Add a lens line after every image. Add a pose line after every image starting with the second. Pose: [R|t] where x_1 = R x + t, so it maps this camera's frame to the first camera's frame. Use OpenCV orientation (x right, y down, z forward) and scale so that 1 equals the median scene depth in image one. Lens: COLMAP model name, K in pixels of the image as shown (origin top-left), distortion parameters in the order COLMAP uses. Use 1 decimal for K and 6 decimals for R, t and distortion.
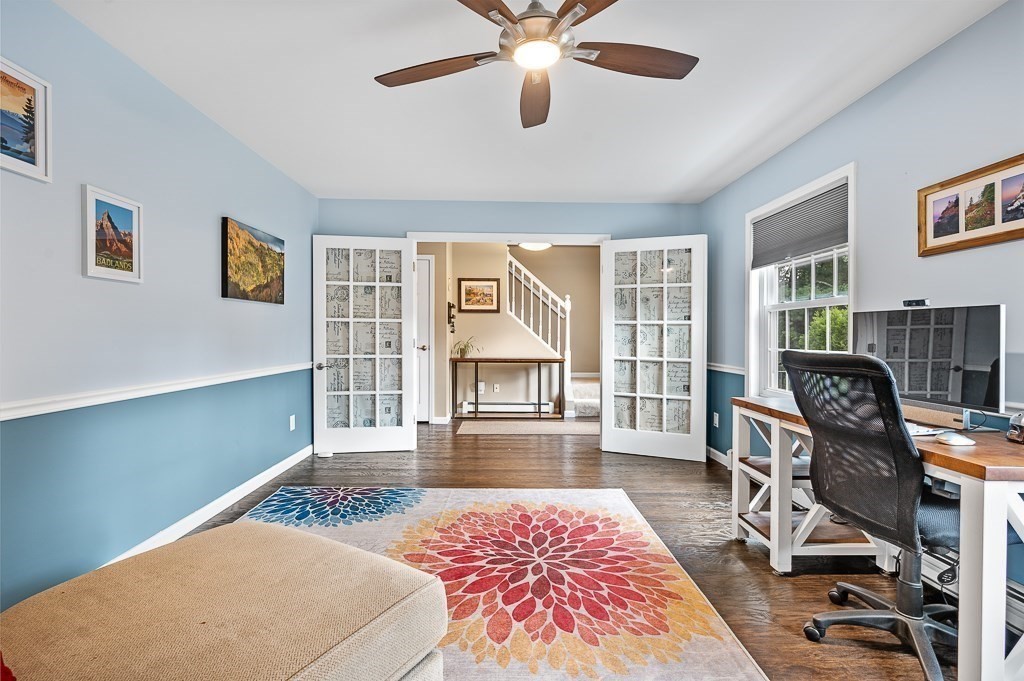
lens RADIAL K [[450.6, 0, 512.4], [0, 450.6, 339.4], [0, 0, 1]] dist [0.001029, 0.000068]
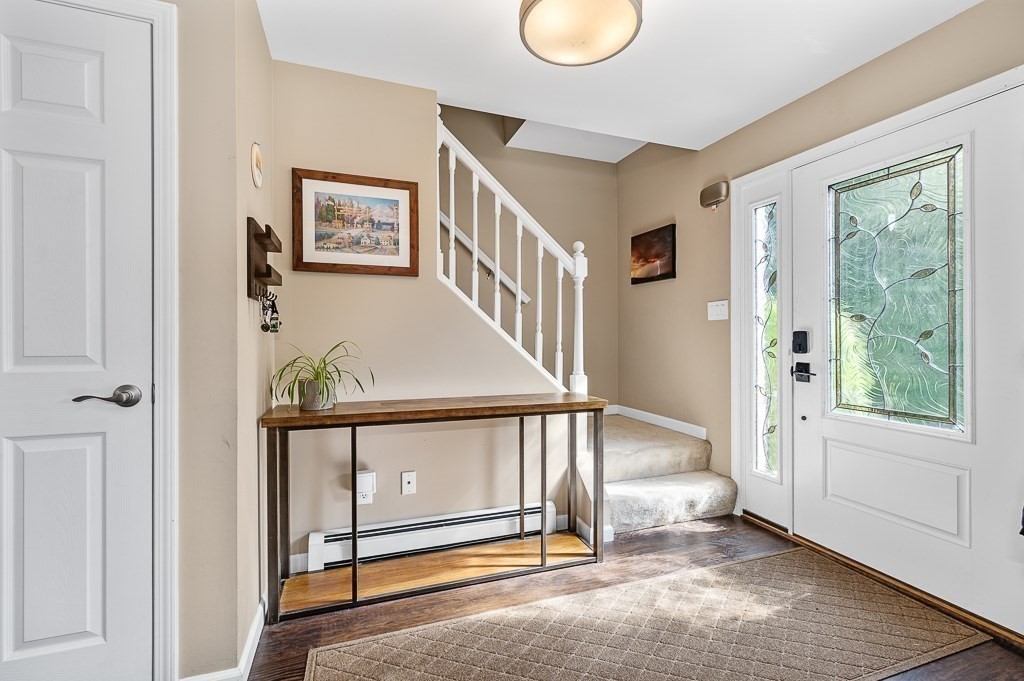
lens RADIAL K [[422.7, 0, 510.4], [0, 422.7, 338.5], [0, 0, 1]] dist [-0.001936, -0.000168]
pose [[0.941357, -0.003552, 0.337394, -0.073931], [0.004655, 0.999986, -0.002460, -0.007261], [-0.337381, 0.003887, 0.941360, 0.649149]]
